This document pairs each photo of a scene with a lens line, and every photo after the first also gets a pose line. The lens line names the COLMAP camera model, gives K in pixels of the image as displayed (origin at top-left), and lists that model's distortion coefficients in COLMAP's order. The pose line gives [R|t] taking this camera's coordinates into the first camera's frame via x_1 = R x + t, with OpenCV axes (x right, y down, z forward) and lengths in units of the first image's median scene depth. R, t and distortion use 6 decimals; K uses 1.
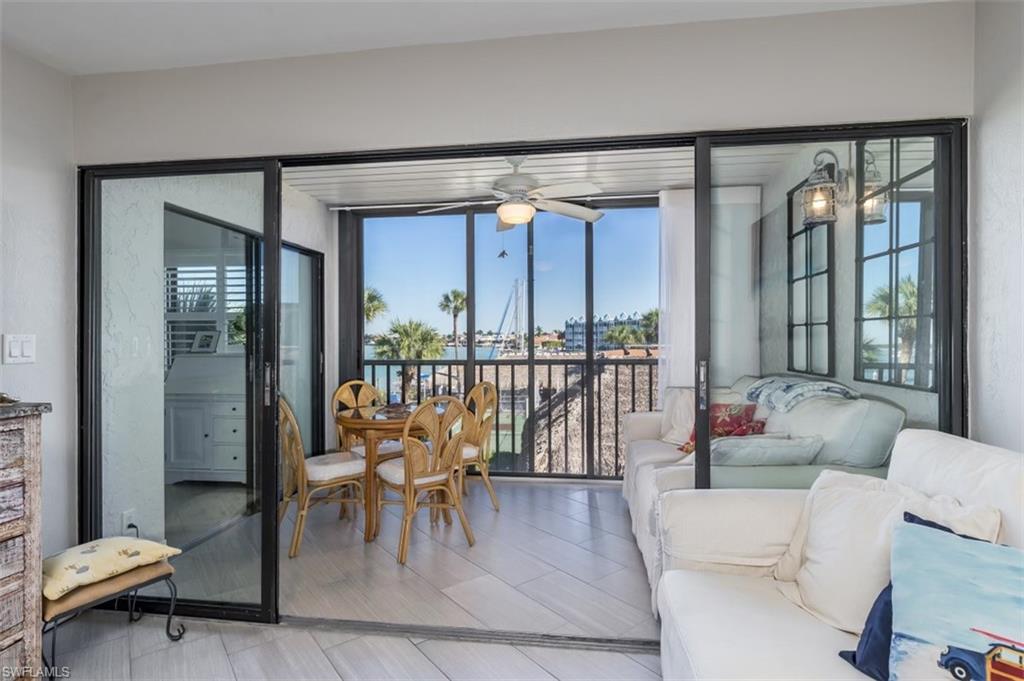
lens RADIAL K [[527.1, 0, 511.2], [0, 527.1, 341.7], [0, 0, 1]] dist [0.000071, -0.000012]
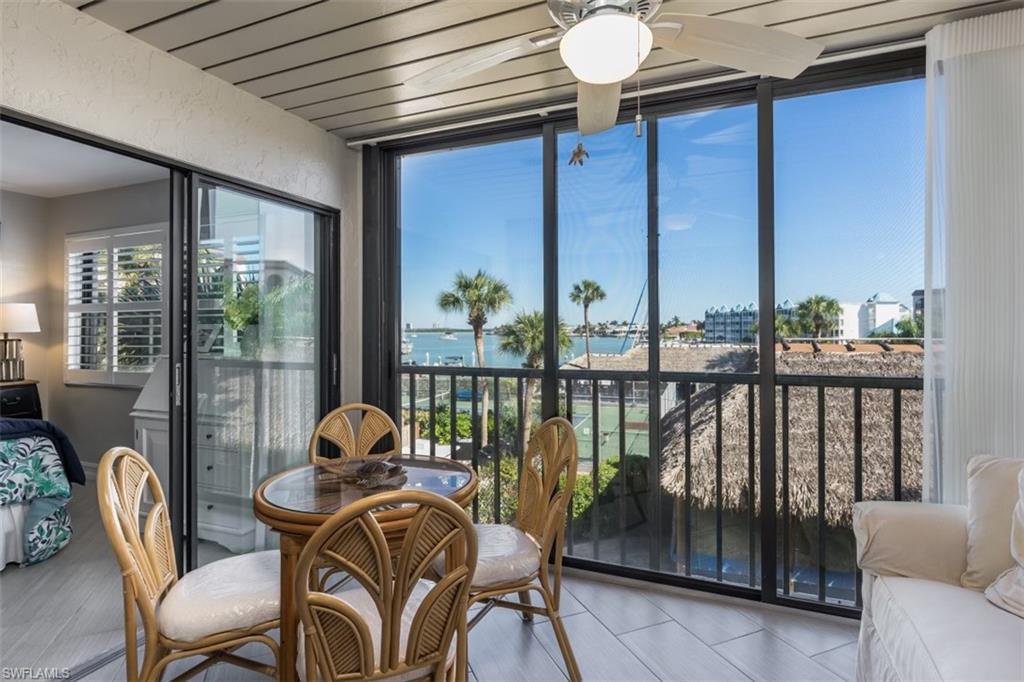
lens RADIAL K [[510.1, 0, 509.1], [0, 510.1, 330.2], [0, 0, 1]] dist [0.000887, -0.000785]
pose [[0.965278, 0.001008, -0.261223, 0.005981], [-0.001965, 0.999992, -0.003401, -0.001781], [0.261218, 0.003796, 0.965272, 0.084140]]
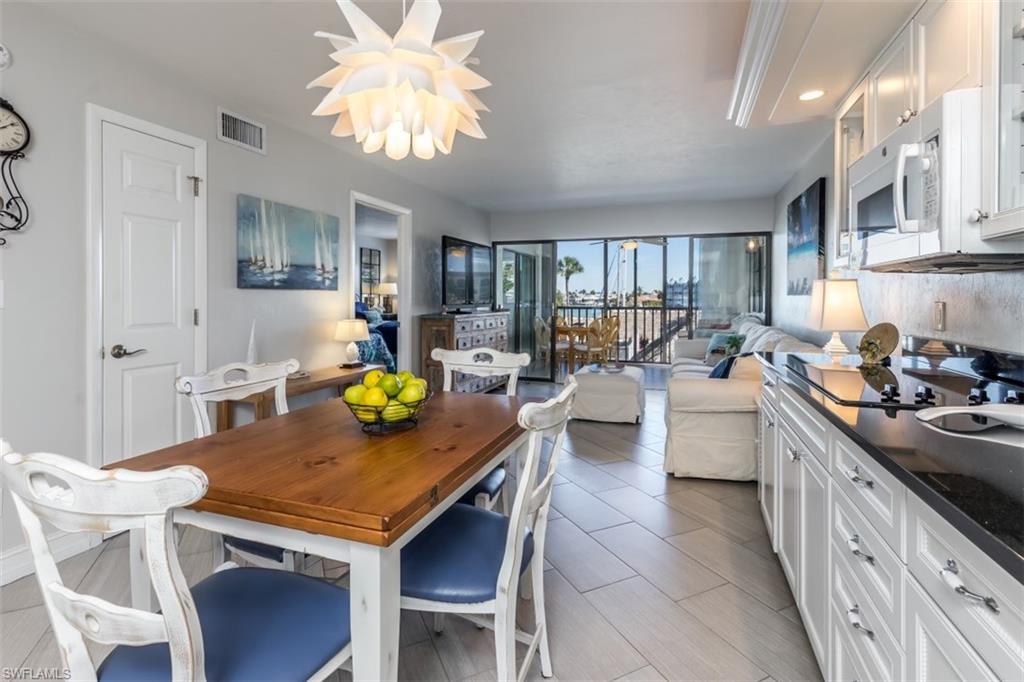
lens RADIAL K [[494.1, 0, 514.3], [0, 494.1, 299.7], [0, 0, 1]] dist [-0.000272, 0.000002]
pose [[0.980865, 0.009460, -0.194457, -0.010422], [-0.009721, 0.999953, -0.000387, 0.002469], [0.194444, 0.002270, 0.980911, -0.207530]]
